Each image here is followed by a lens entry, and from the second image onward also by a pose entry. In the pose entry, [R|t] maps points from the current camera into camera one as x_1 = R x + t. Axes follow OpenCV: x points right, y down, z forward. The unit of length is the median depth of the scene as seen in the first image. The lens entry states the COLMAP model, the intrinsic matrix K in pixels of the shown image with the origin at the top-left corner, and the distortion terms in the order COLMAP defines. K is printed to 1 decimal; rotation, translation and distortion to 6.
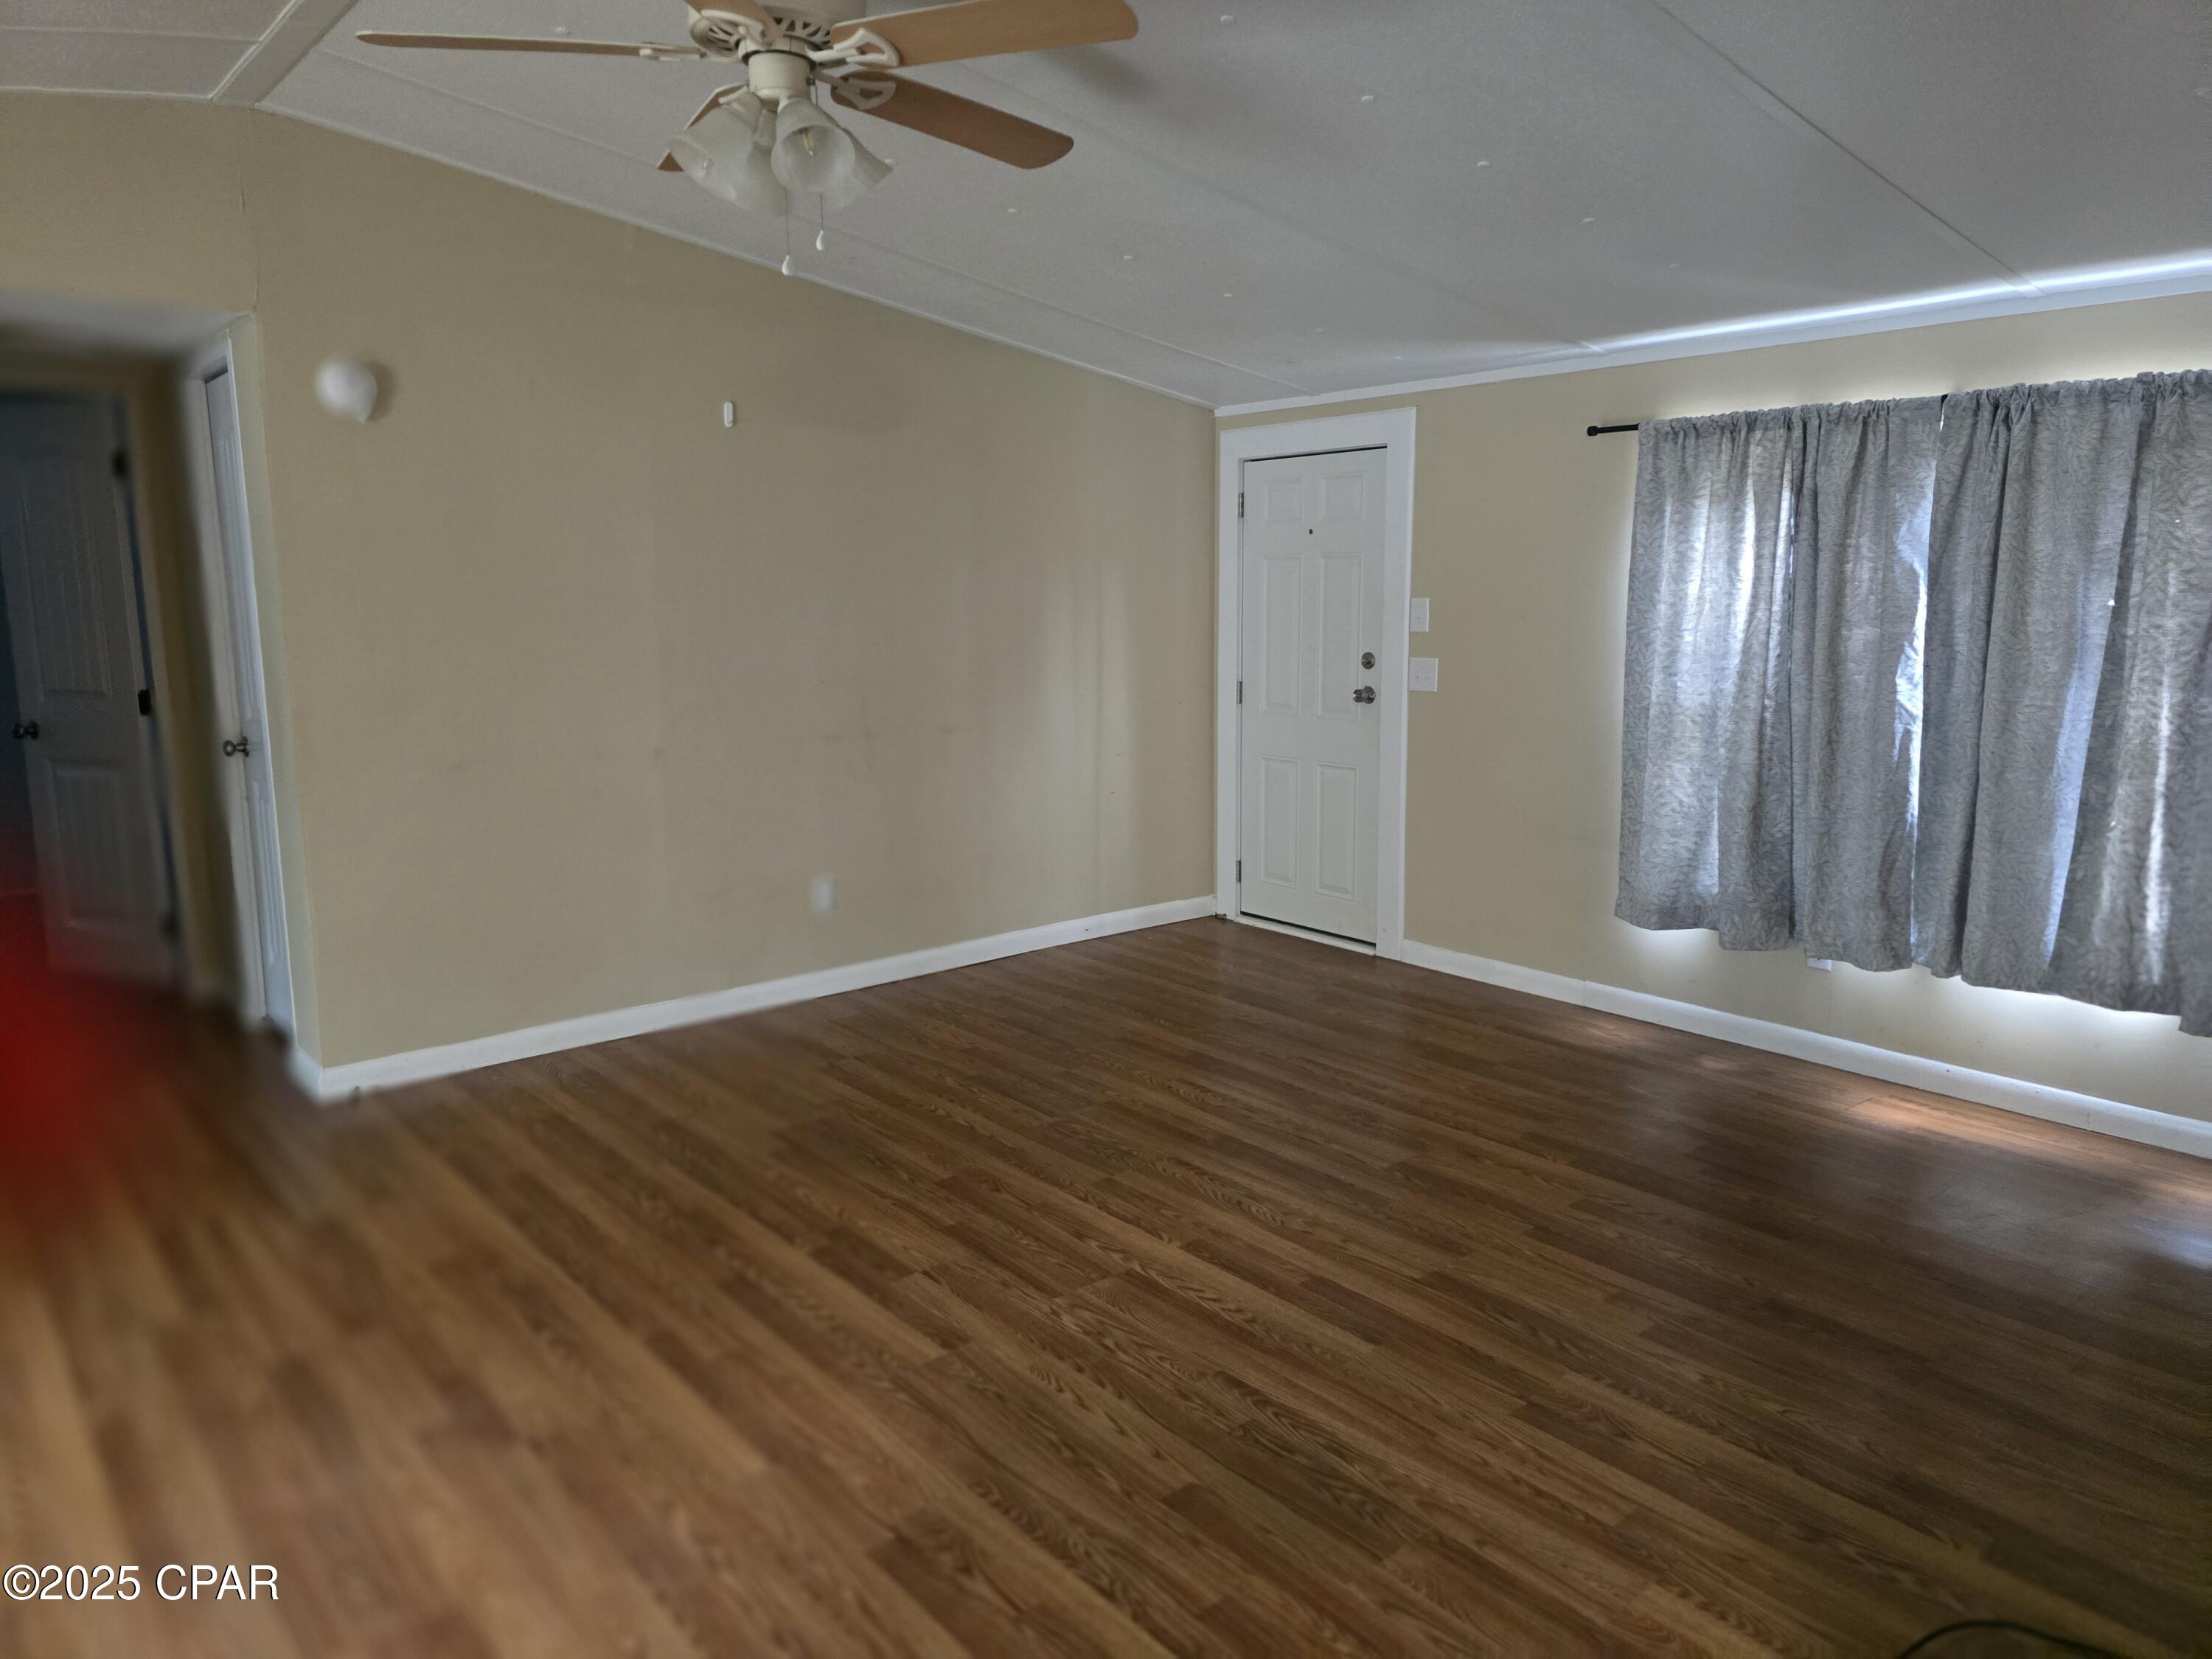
lens RADIAL K [[1480.6, 0, 1109.6], [0, 1480.6, 815.5], [0, 0, 1]] dist [0.045594, -0.003144]
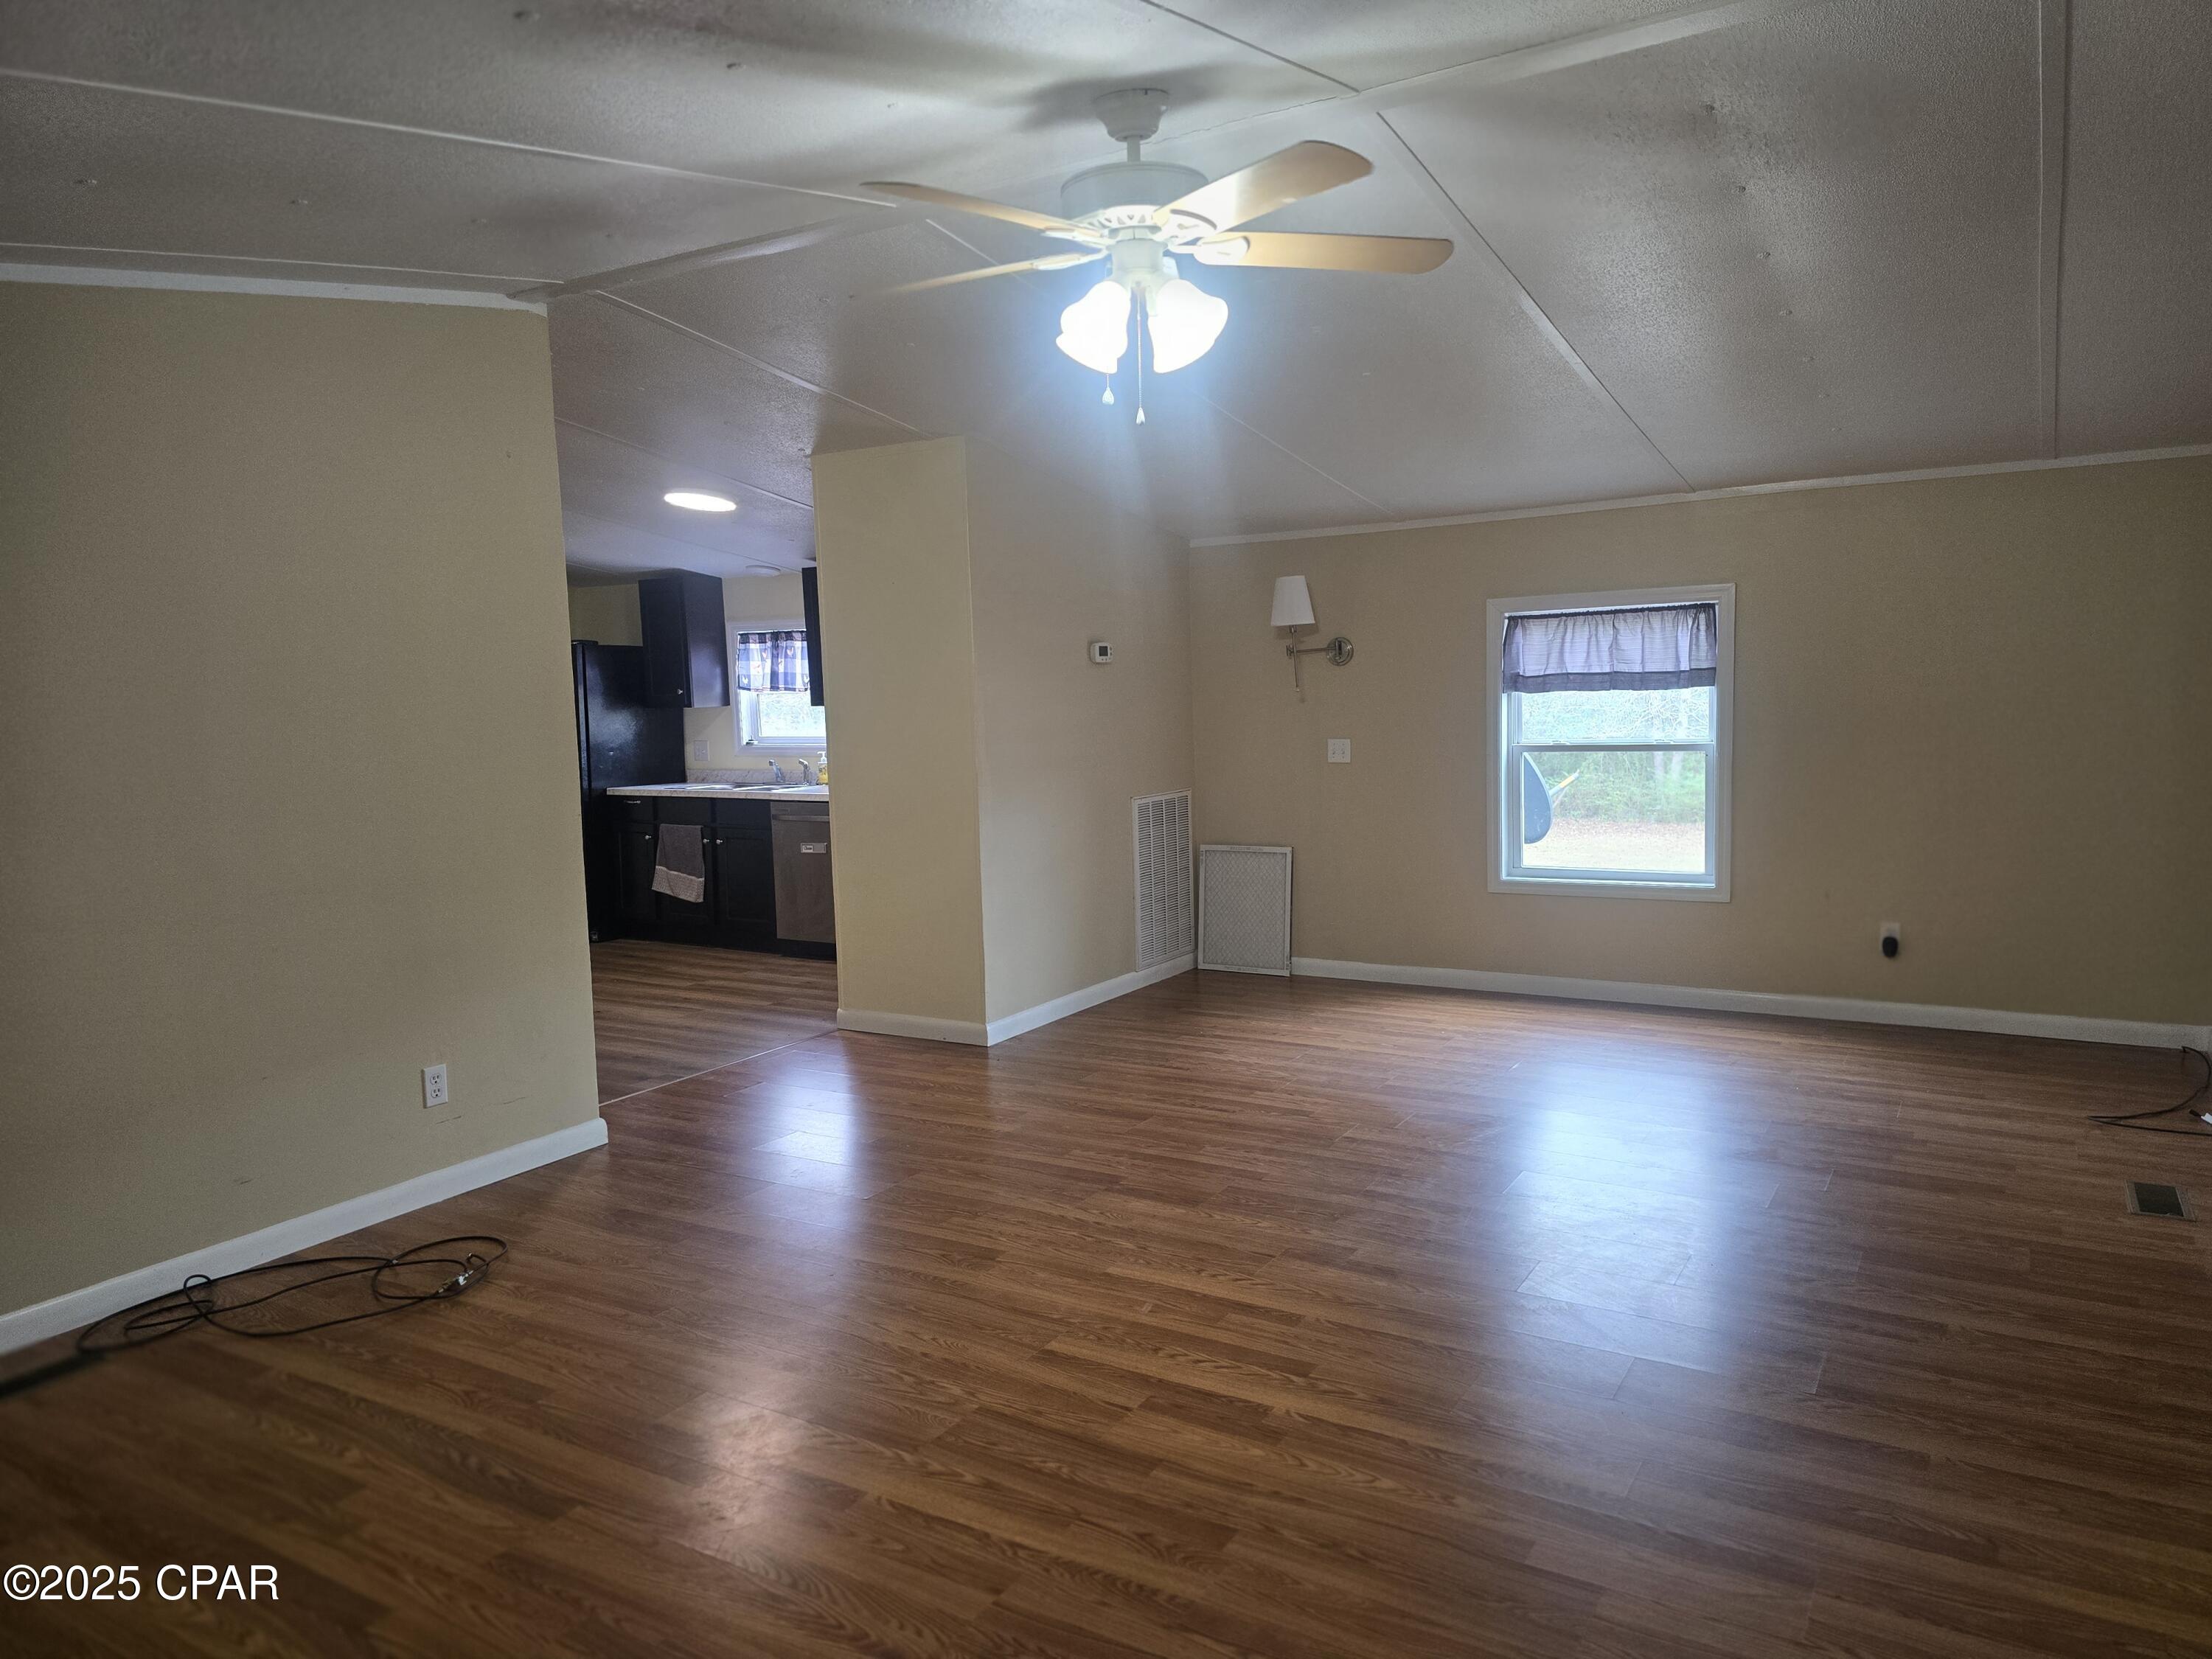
lens RADIAL K [[1480.6, 0, 1109.6], [0, 1480.6, 815.5], [0, 0, 1]] dist [0.045594, -0.003144]
pose [[-0.948749, 0.067653, -0.308703, 0.158777], [-0.009599, 0.970199, 0.242121, -0.296173], [0.315884, 0.232675, -0.919826, 1.828764]]
